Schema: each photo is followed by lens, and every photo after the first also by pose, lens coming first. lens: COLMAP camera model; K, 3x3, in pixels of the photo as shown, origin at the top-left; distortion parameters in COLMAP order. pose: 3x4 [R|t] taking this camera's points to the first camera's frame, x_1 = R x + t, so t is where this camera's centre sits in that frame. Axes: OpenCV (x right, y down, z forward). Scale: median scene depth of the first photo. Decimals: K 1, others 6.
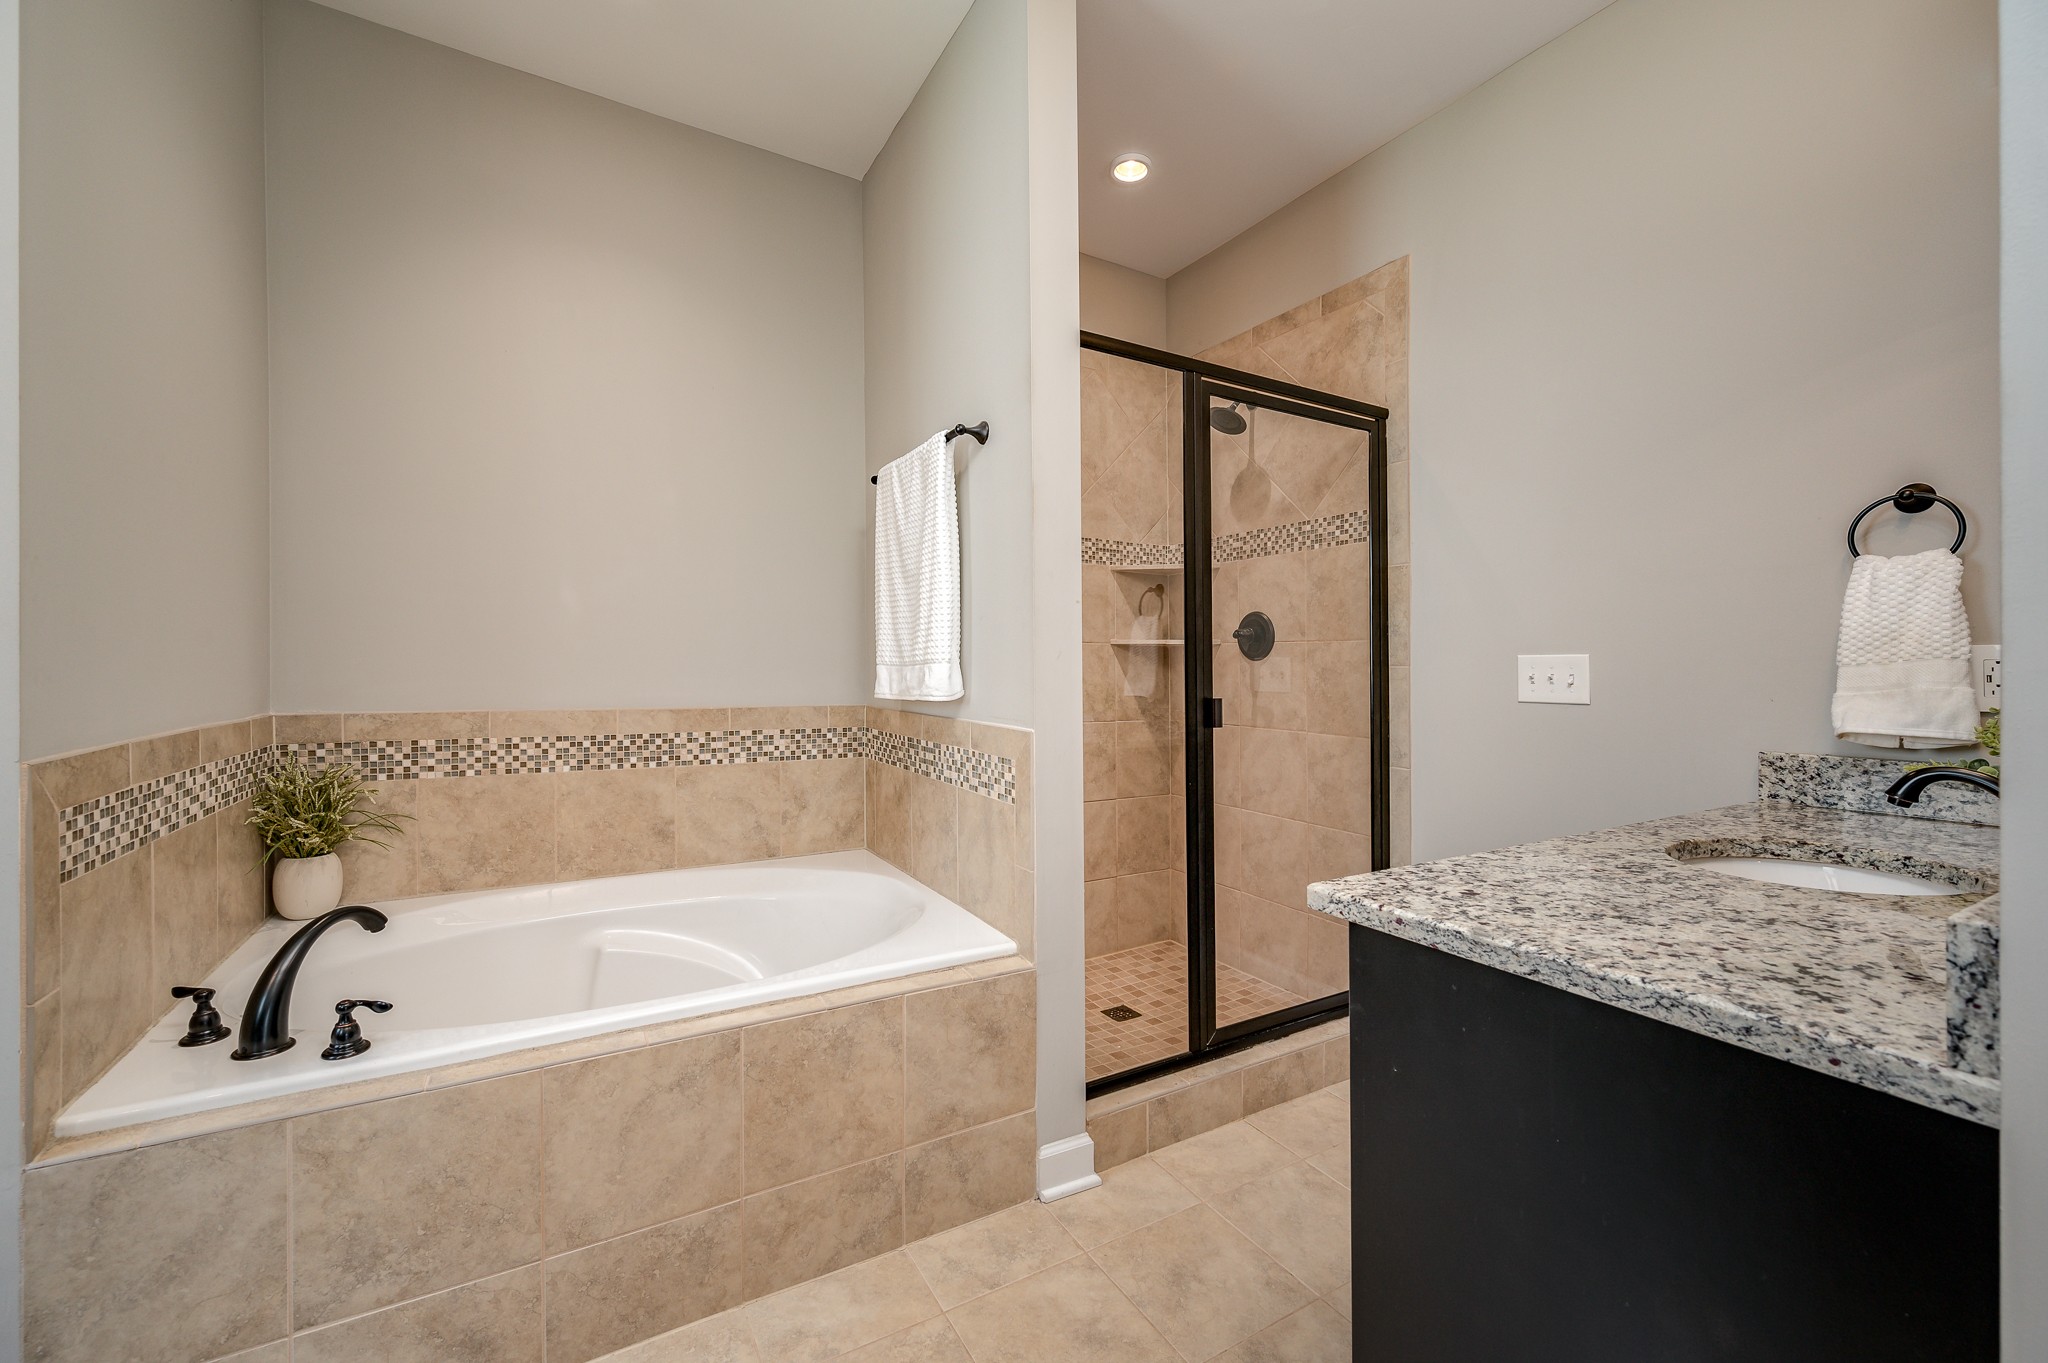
lens RADIAL K [[810.5, 0, 1013.6], [0, 810.5, 683.5], [0, 0, 1]] dist [-0.001004, 0.000667]
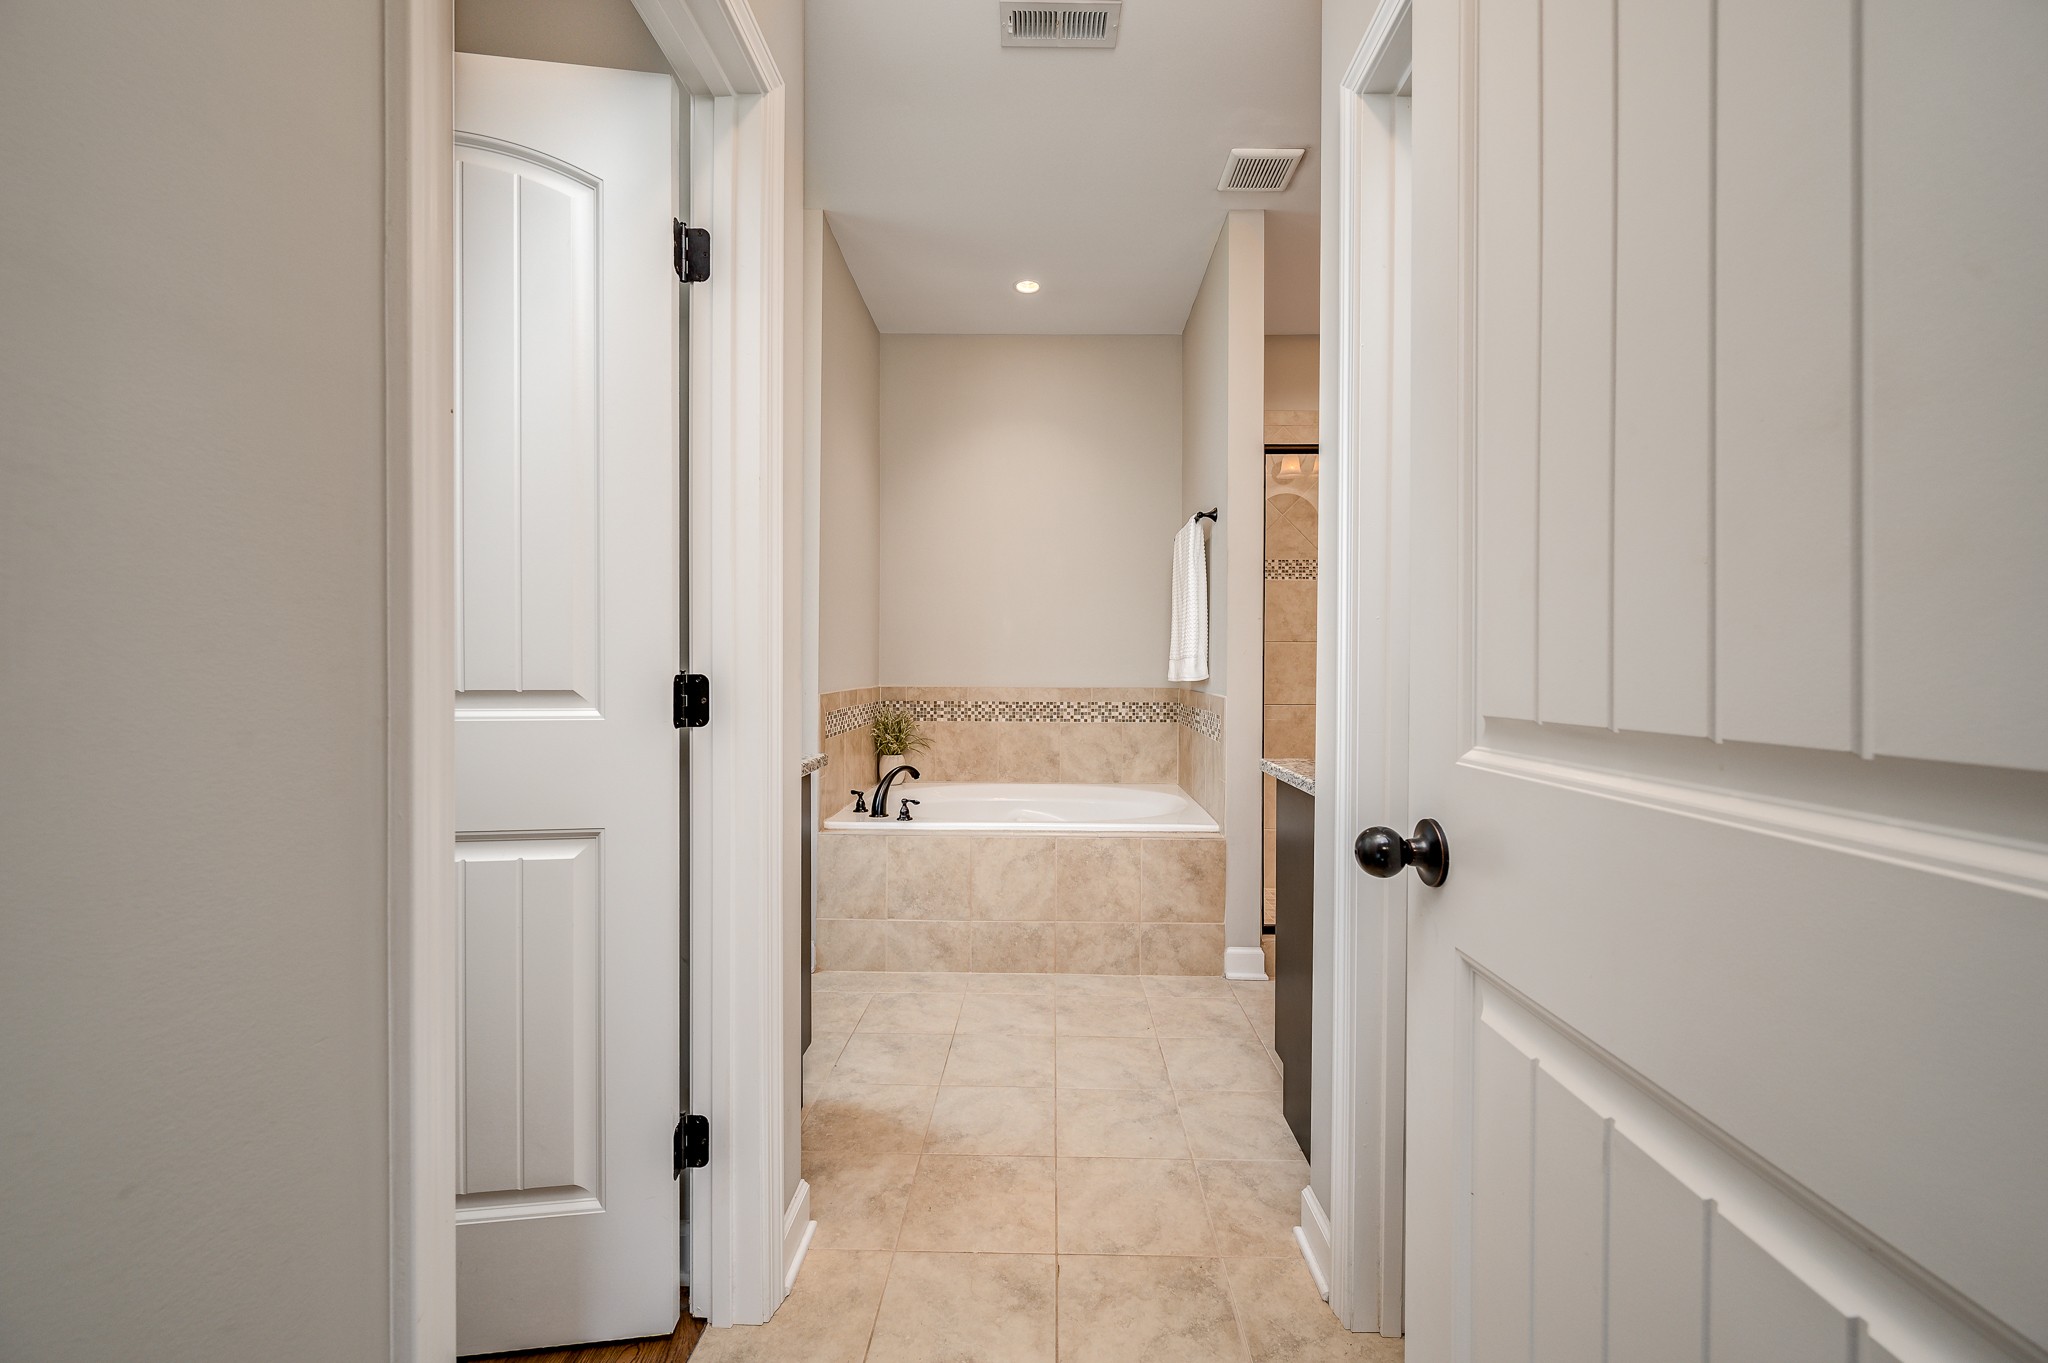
lens RADIAL K [[883.8, 0, 1029.0], [0, 883.8, 677.7], [0, 0, 1]] dist [-0.002296, -0.000142]
pose [[0.847102, 0.000673, -0.531430, 0.656394], [-0.008474, 0.999889, -0.012241, 0.044494], [0.531363, 0.014873, 0.847014, -0.767665]]
